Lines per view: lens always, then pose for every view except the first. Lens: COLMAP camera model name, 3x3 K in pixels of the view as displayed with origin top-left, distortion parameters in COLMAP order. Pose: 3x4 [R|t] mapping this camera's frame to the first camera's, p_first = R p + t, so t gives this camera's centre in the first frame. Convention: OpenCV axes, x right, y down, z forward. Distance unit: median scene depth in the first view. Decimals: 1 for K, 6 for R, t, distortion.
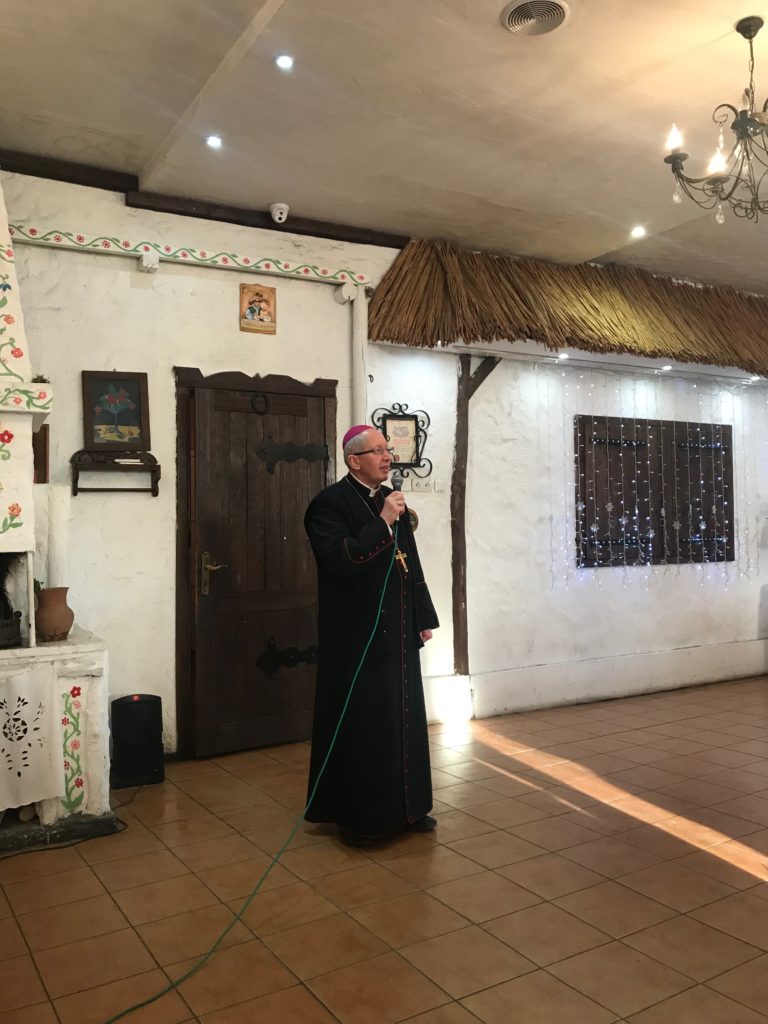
lens RADIAL K [[856.8, 0, 384.0], [0, 856.8, 512.0], [0, 0, 1]] dist [-0.009028, -0.006821]
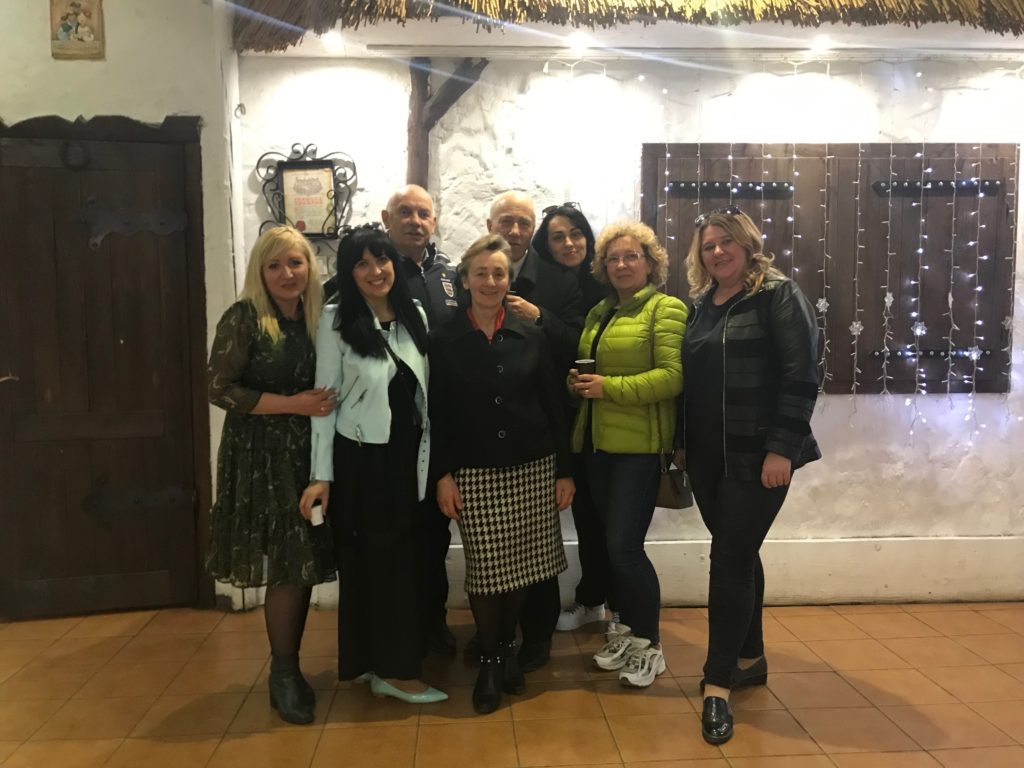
lens RADIAL K [[883.8, 0, 512.0], [0, 883.8, 384.0], [0, 0, 1]] dist [0.004170, 0.004624]
pose [[0.884785, 0.049360, -0.463378, 0.498374], [-0.000527, 0.994480, 0.104927, -0.011092], [0.465999, -0.092594, 0.879927, 0.439071]]
